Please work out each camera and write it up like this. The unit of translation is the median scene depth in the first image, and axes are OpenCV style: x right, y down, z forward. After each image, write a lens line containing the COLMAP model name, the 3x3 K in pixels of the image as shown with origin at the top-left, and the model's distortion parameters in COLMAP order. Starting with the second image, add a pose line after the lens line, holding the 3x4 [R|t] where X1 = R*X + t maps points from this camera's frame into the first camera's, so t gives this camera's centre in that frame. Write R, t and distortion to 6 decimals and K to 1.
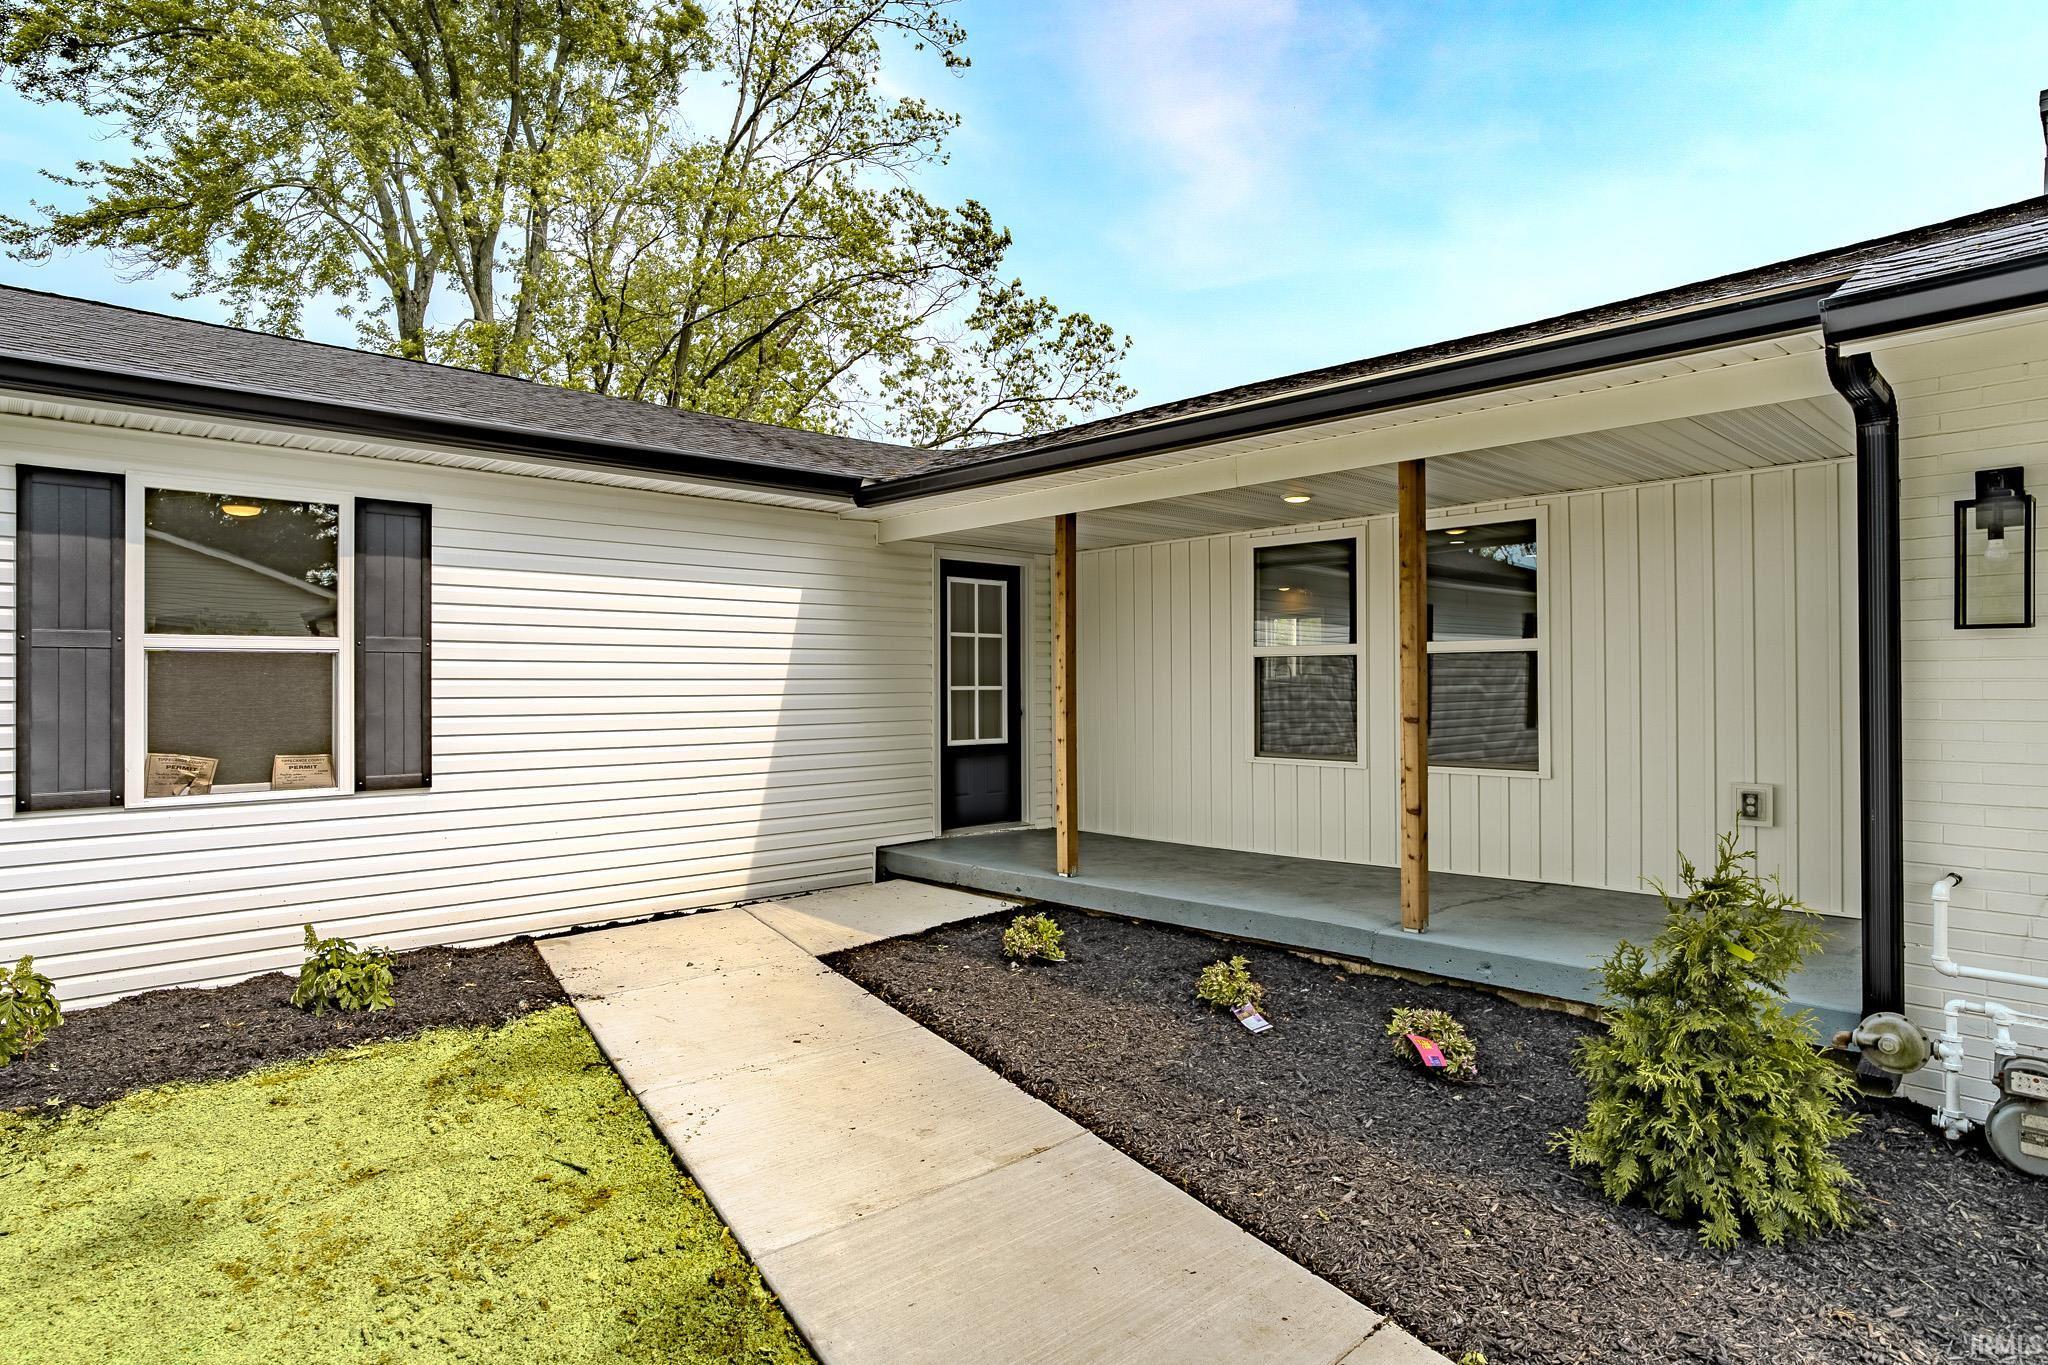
lens RADIAL K [[1078.1, 0, 1024.0], [0, 1078.1, 682.5], [0, 0, 1]] dist [0.025646, 0.000177]
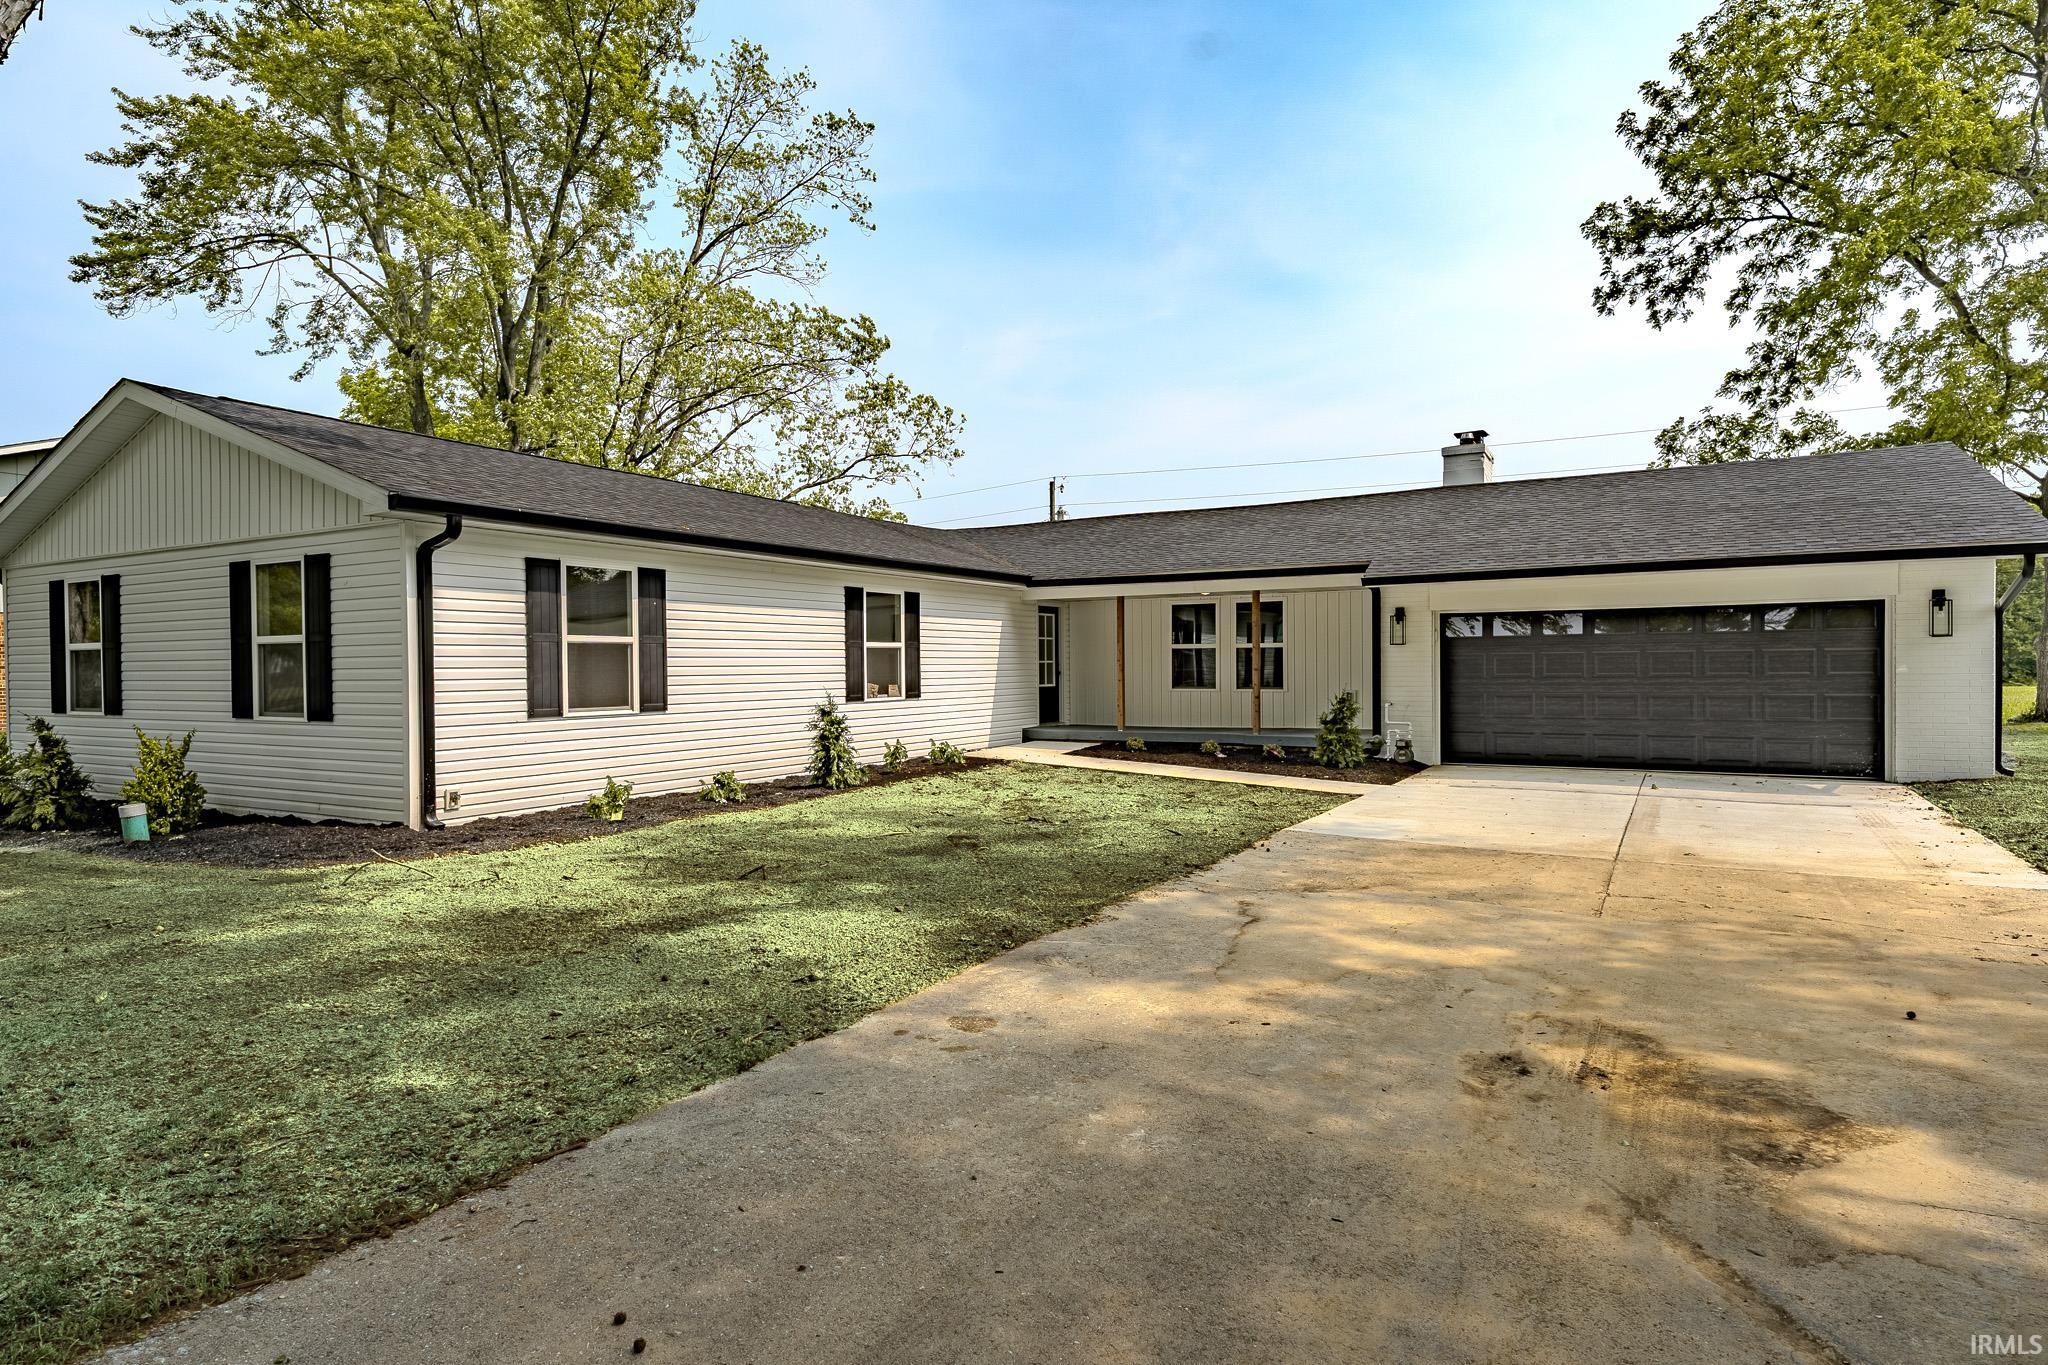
lens RADIAL K [[1078.1, 0, 1024.0], [0, 1078.1, 682.5], [0, 0, 1]] dist [0.025646, 0.000177]
pose [[0.956383, -0.003116, 0.292100, -0.517351], [-0.000513, 0.999924, 0.012347, 0.012319], [-0.292116, -0.011958, 0.956308, -0.775547]]
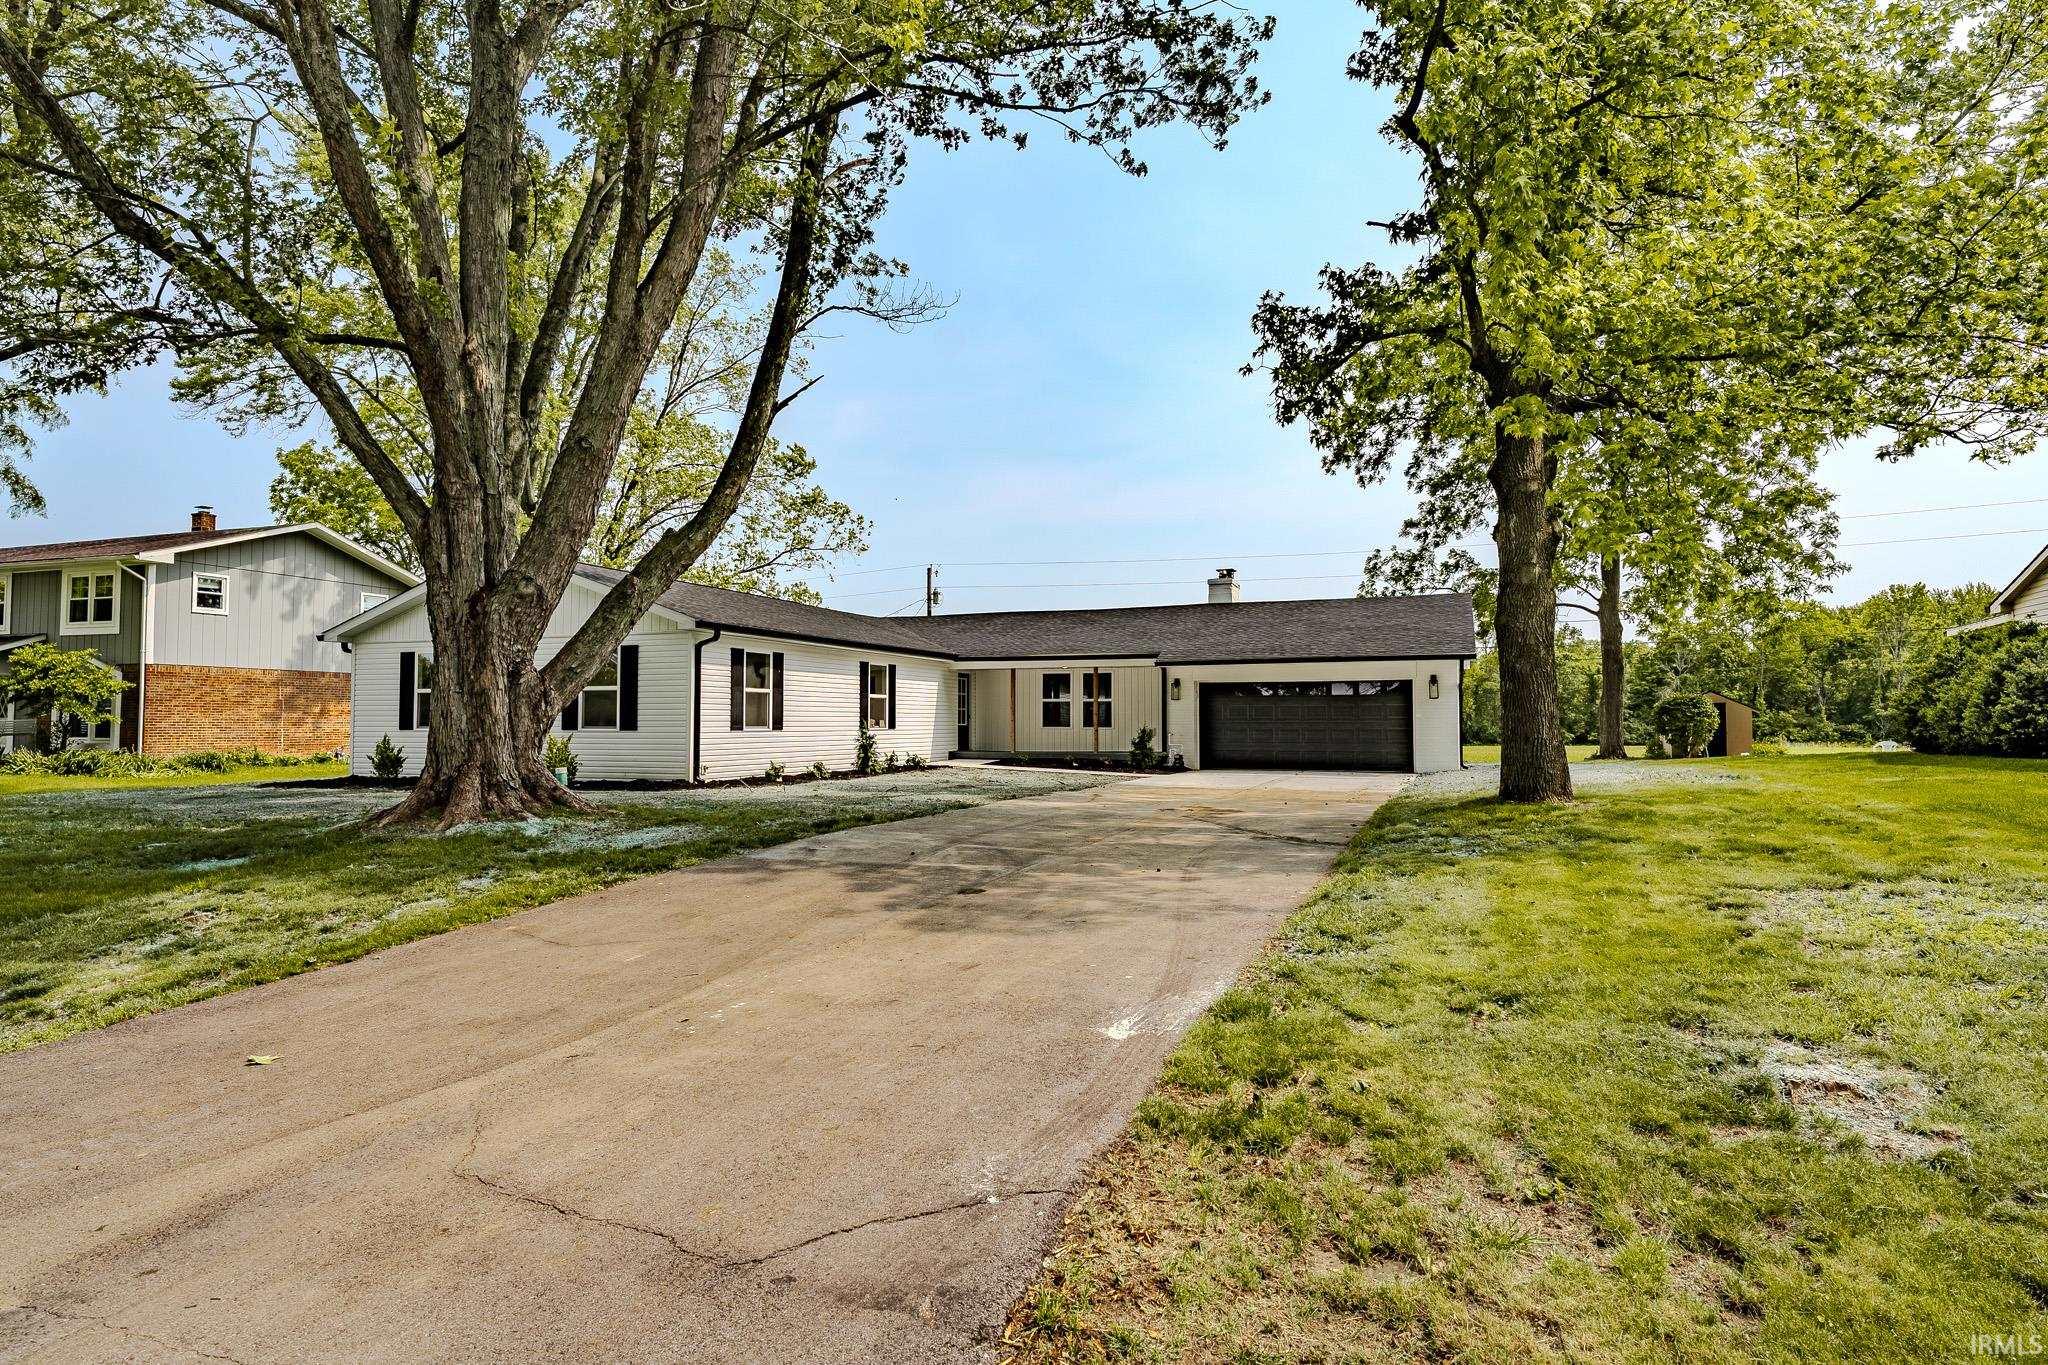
lens RADIAL K [[1078.1, 0, 1024.0], [0, 1078.1, 682.5], [0, 0, 1]] dist [0.025646, 0.000177]
pose [[0.900817, 0.027720, 0.433313, -0.952169], [-0.010213, 0.999037, -0.042678, 0.043582], [-0.434078, 0.034019, 0.900233, -1.524598]]
